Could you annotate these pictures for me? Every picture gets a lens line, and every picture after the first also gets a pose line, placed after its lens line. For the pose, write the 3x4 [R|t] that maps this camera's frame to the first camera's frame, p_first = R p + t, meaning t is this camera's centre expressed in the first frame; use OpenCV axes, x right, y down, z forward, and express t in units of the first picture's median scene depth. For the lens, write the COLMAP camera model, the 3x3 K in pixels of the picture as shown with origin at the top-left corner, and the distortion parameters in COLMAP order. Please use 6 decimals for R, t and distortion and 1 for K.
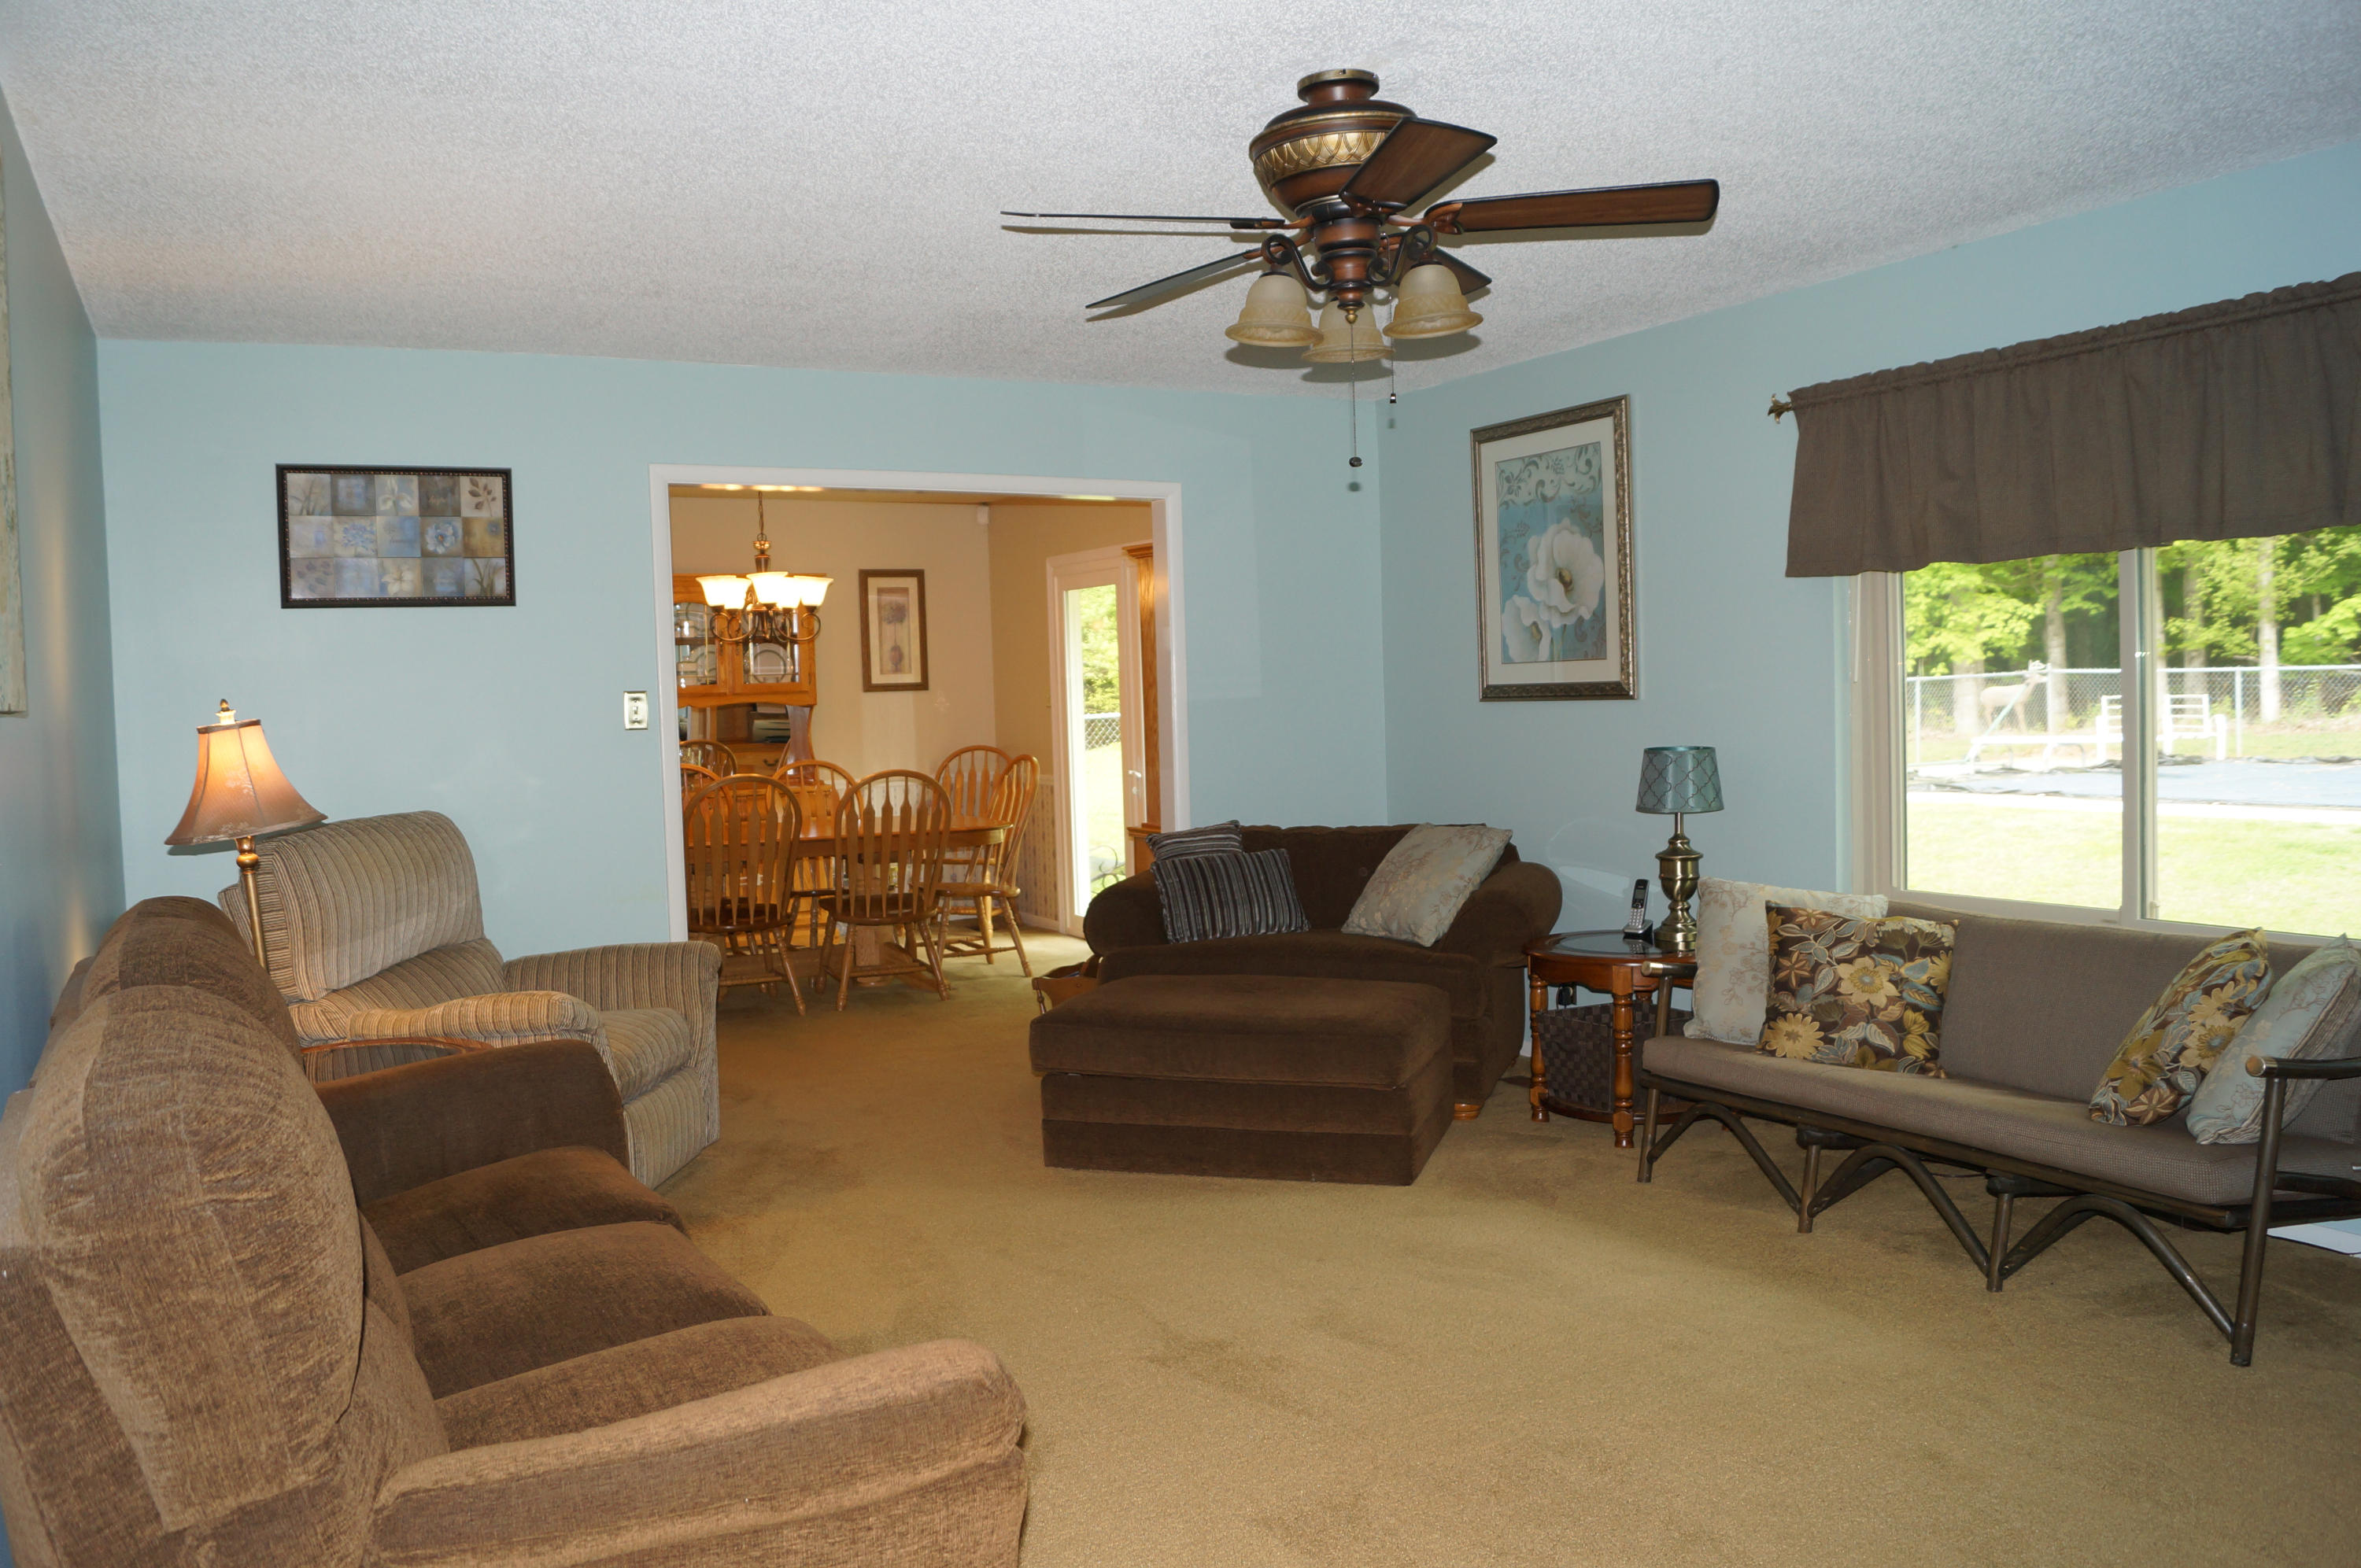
lens RADIAL K [[1808.7, 0, 1177.9], [0, 1808.7, 780.8], [0, 0, 1]] dist [-0.083230, 0.013204]
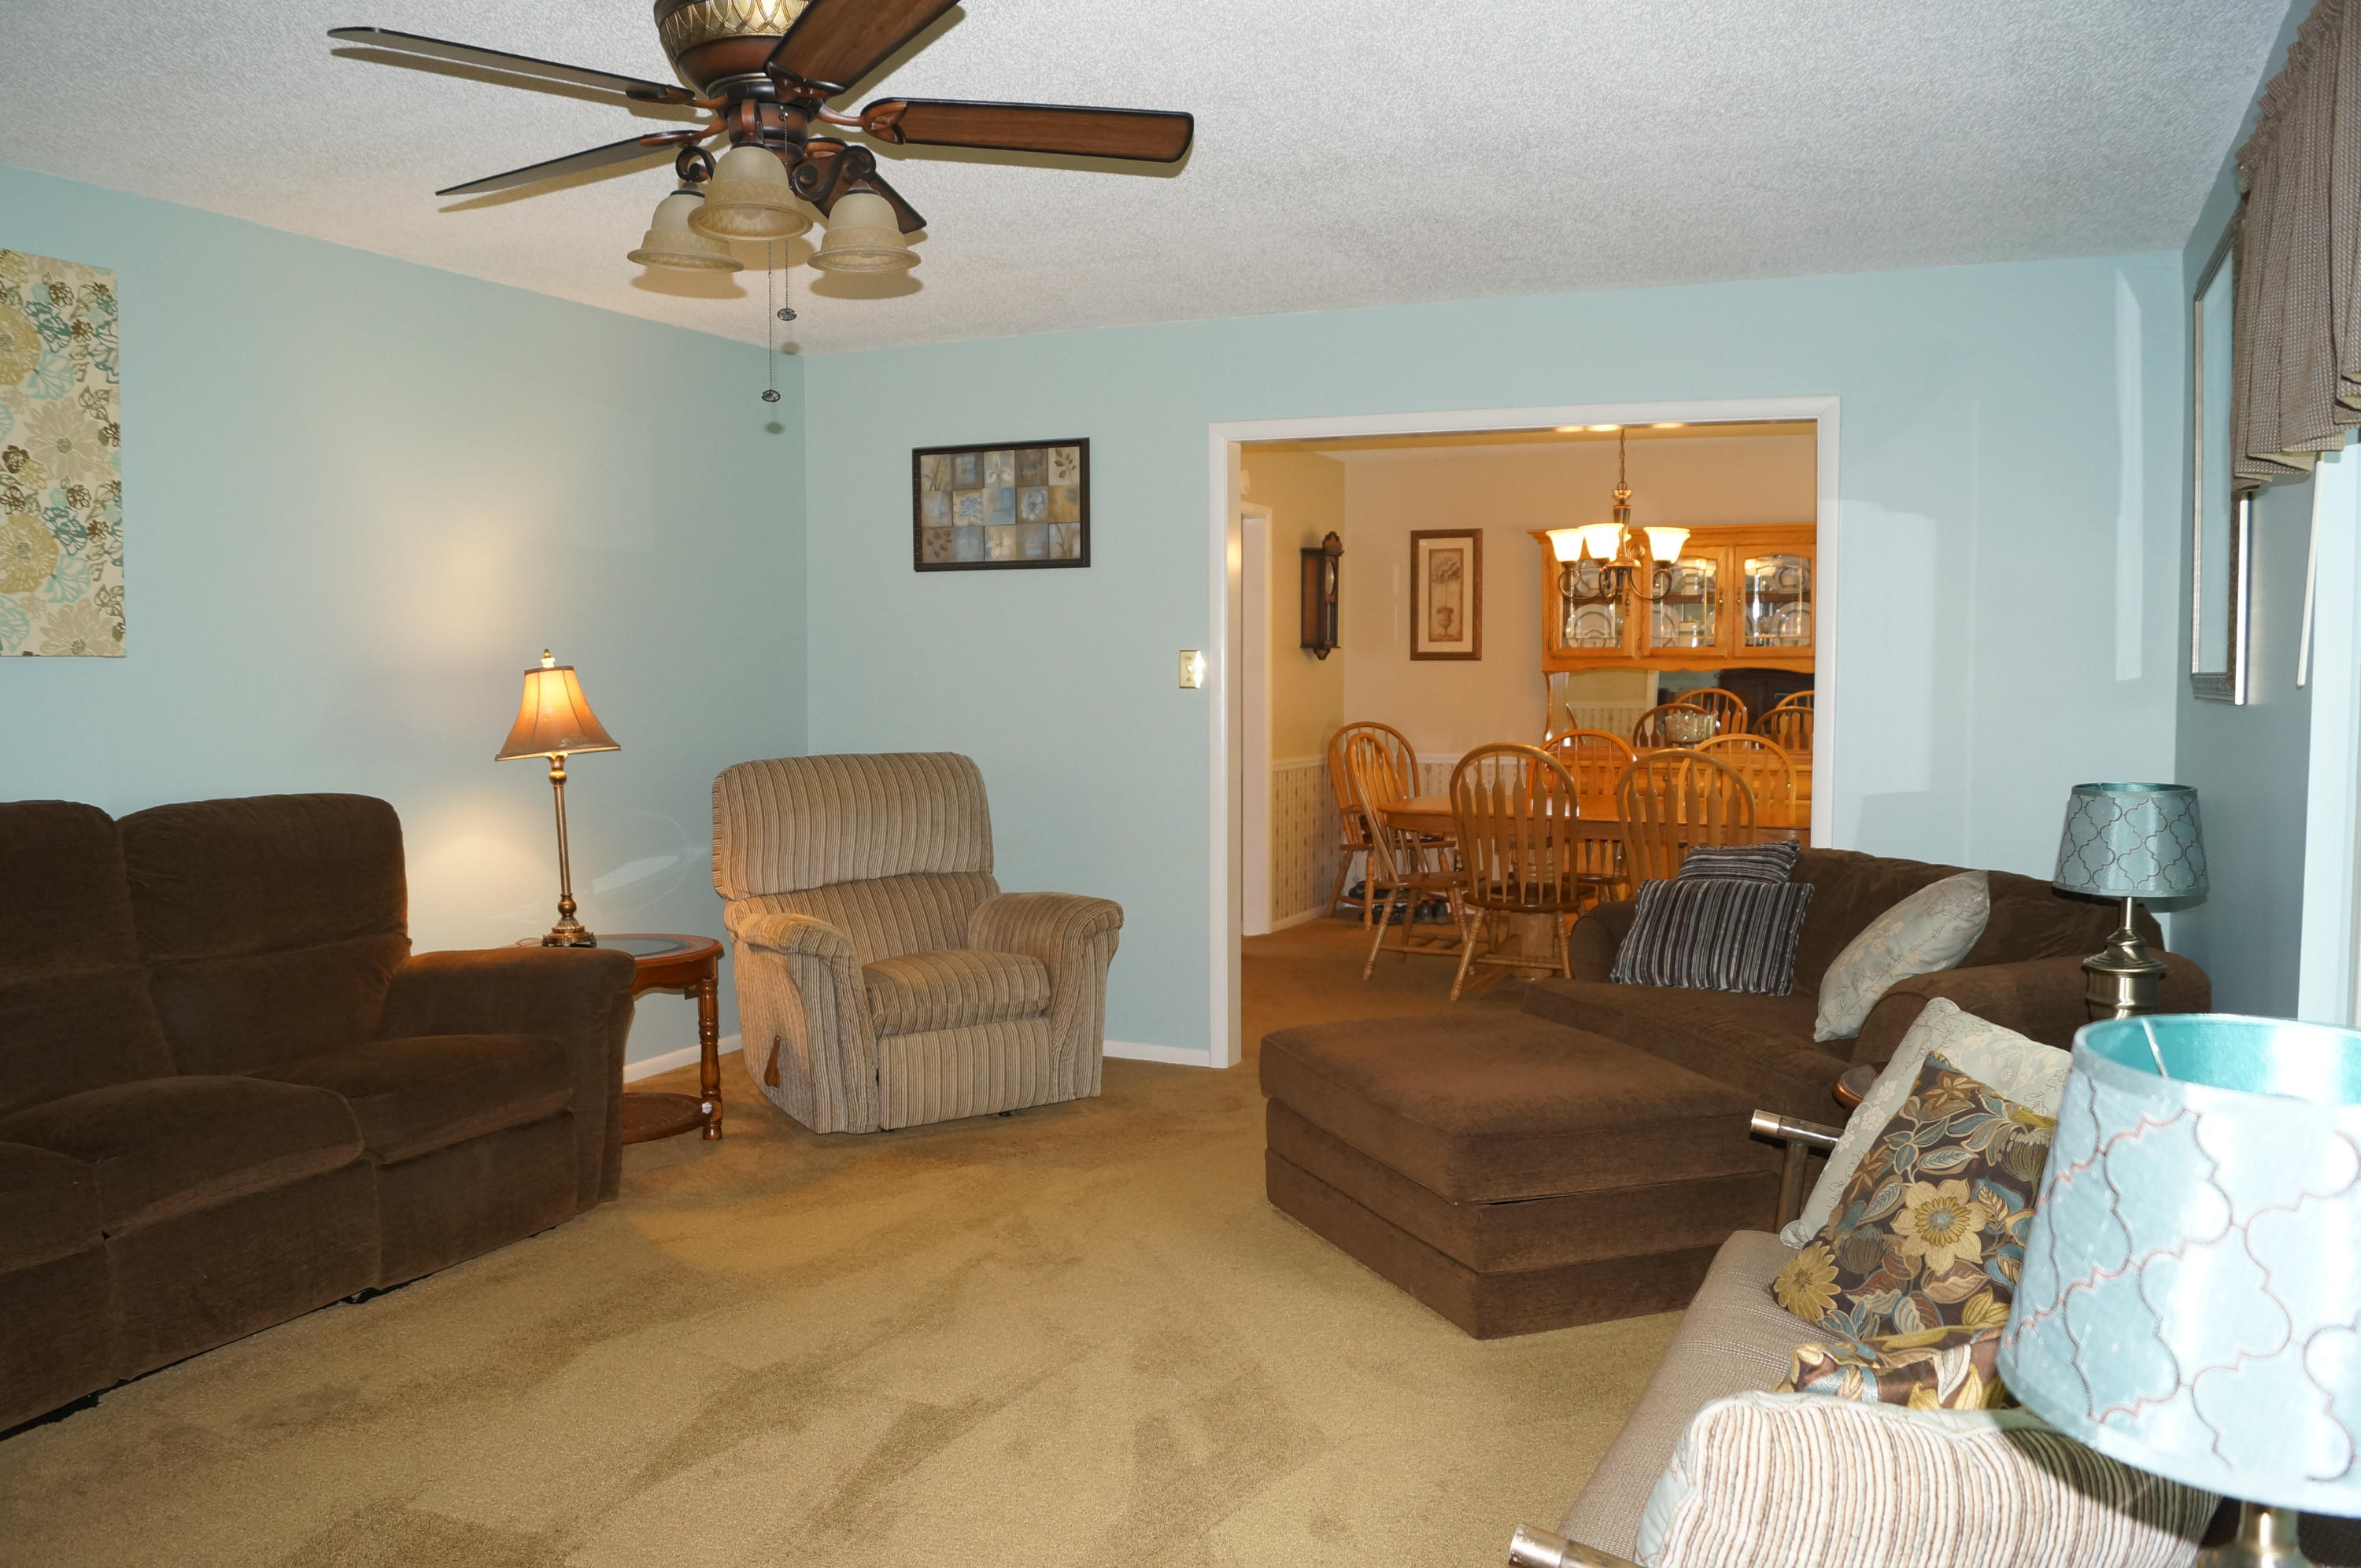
lens RADIAL K [[1801.6, 0, 1173.3], [0, 1801.6, 780.0], [0, 0, 1]] dist [-0.085123, 0.015487]
pose [[0.619119, 0.074942, -0.781713, 0.551111], [-0.056008, 0.997115, 0.051234, -0.031322], [0.783297, 0.012062, 0.621531, 0.404905]]
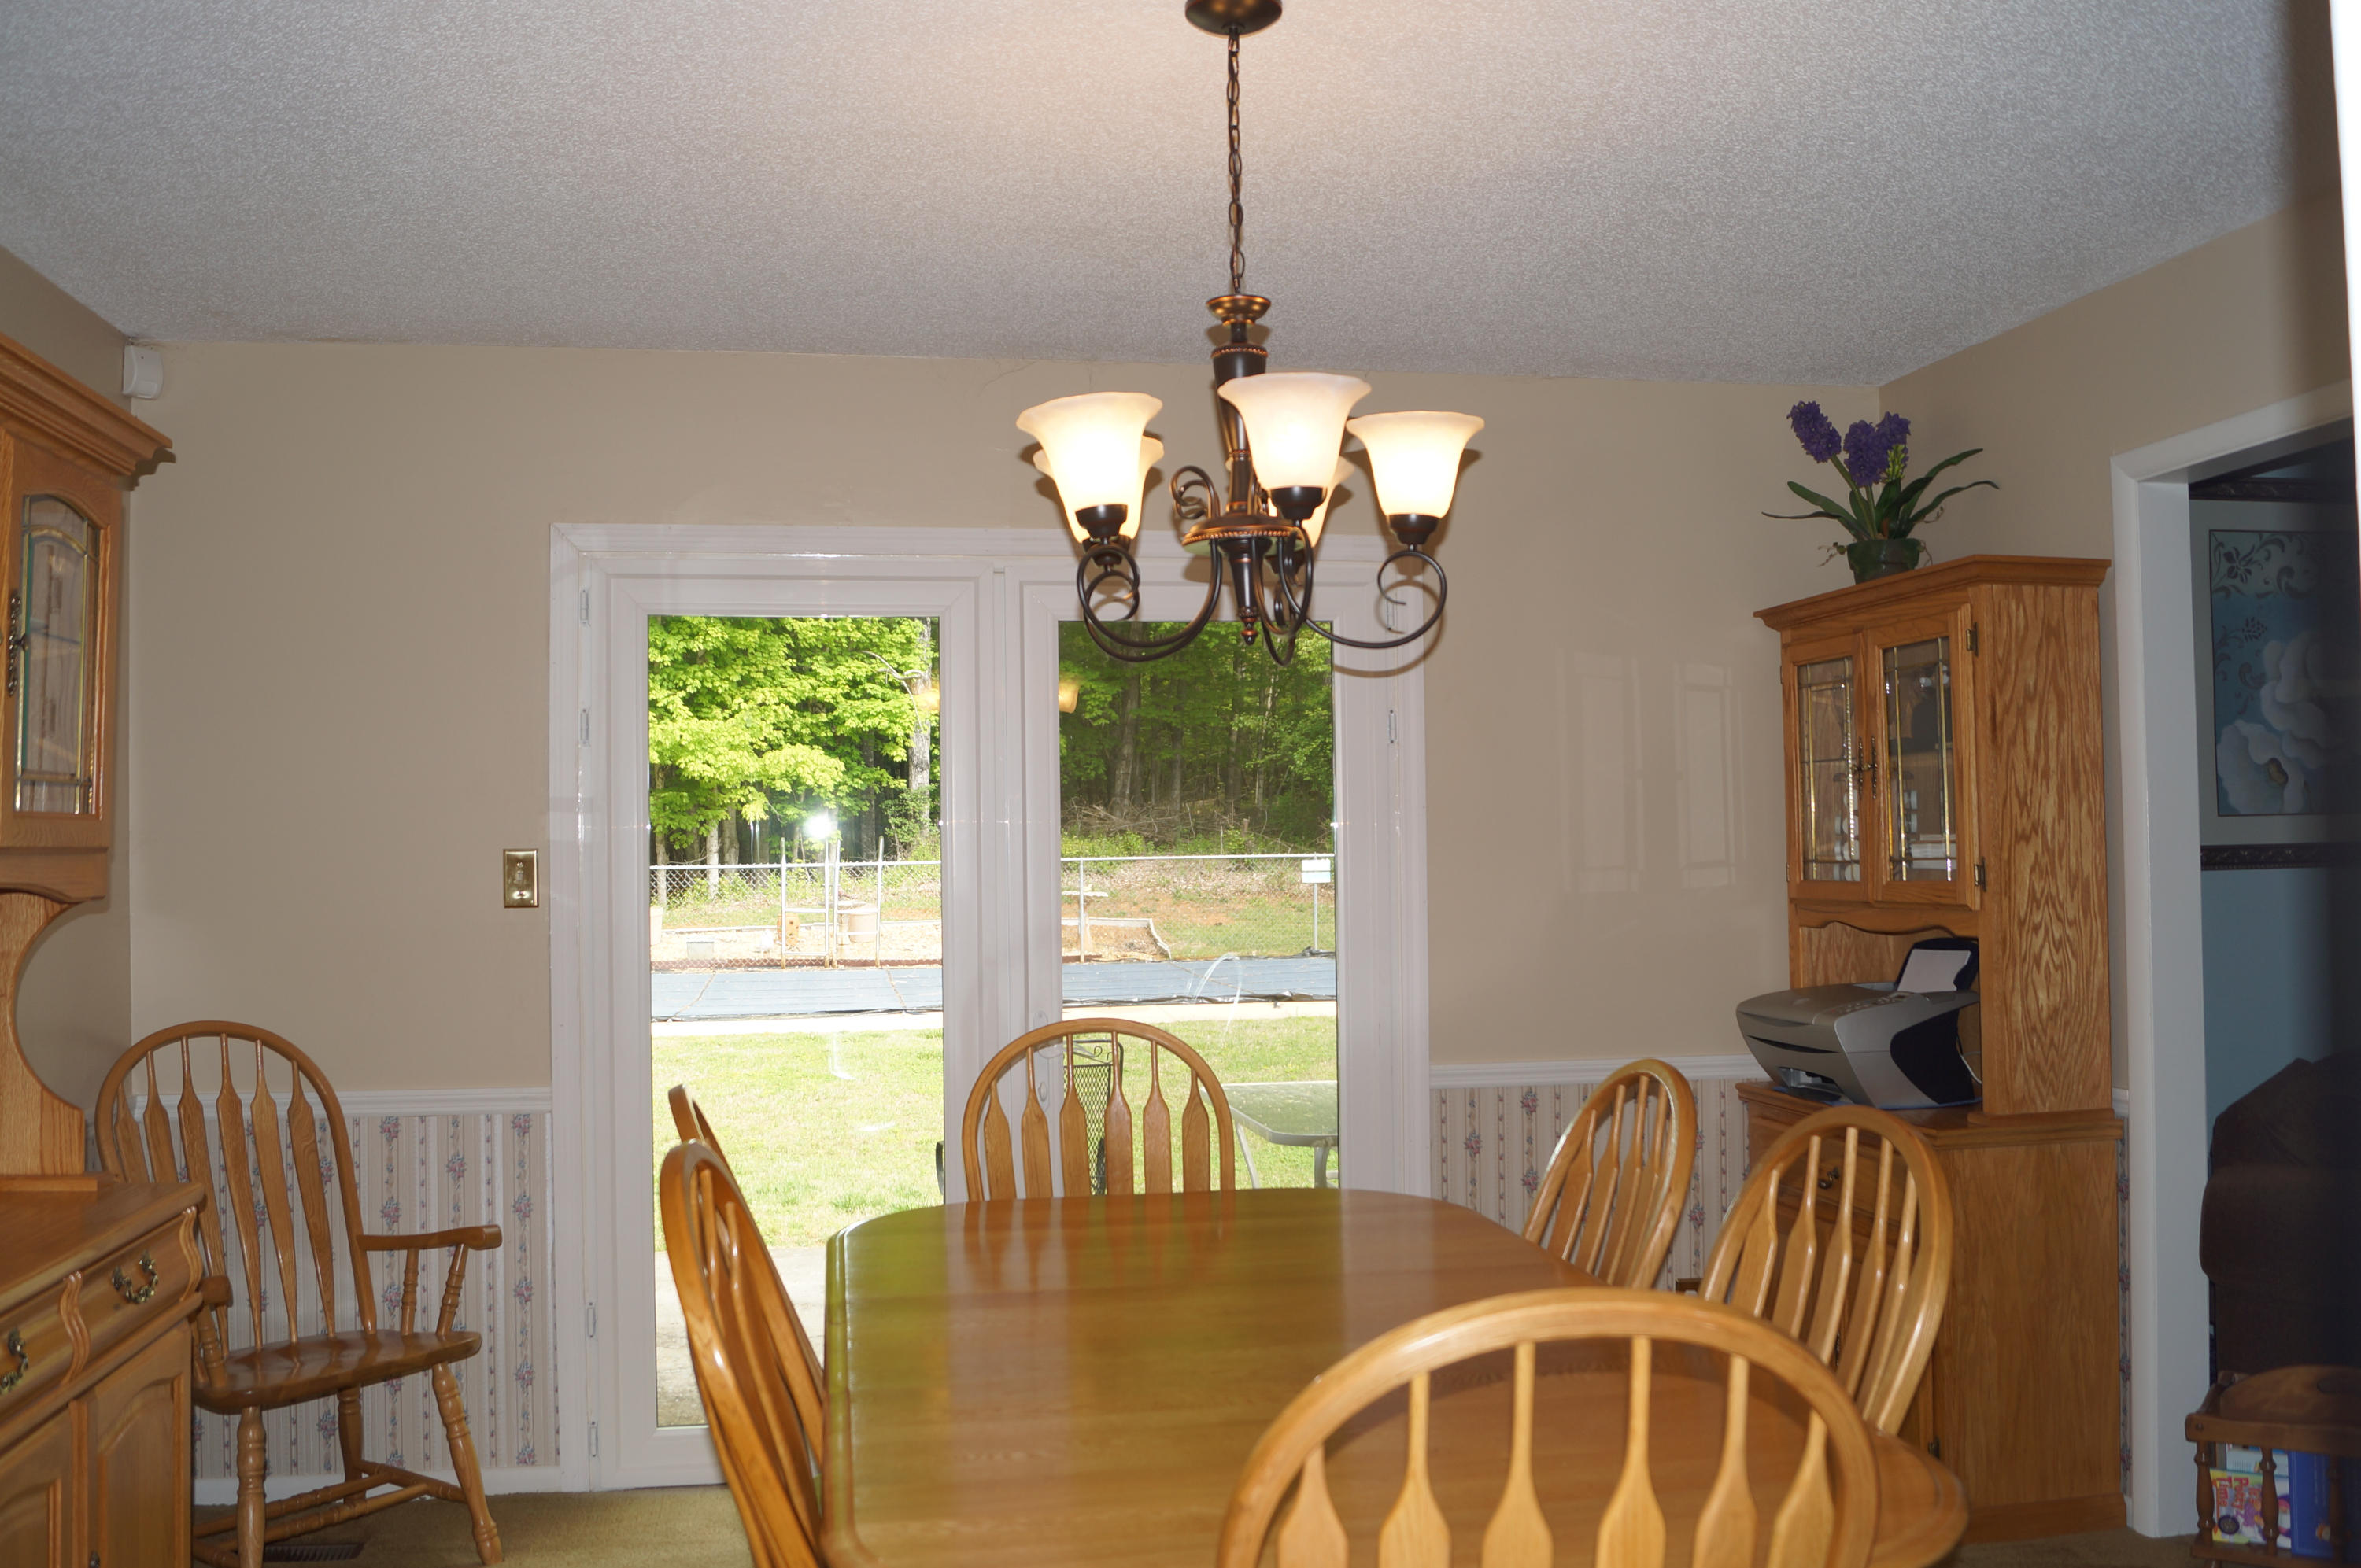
lens RADIAL K [[1865.9, 0, 1095.6], [0, 1865.9, 783.3], [0, 0, 1]] dist [-0.071323, -0.003125]
pose [[0.339223, 0.060165, 0.938780, -0.732257], [0.053886, 0.995071, -0.083244, -0.049514], [-0.939161, 0.078826, 0.334309, 1.369716]]
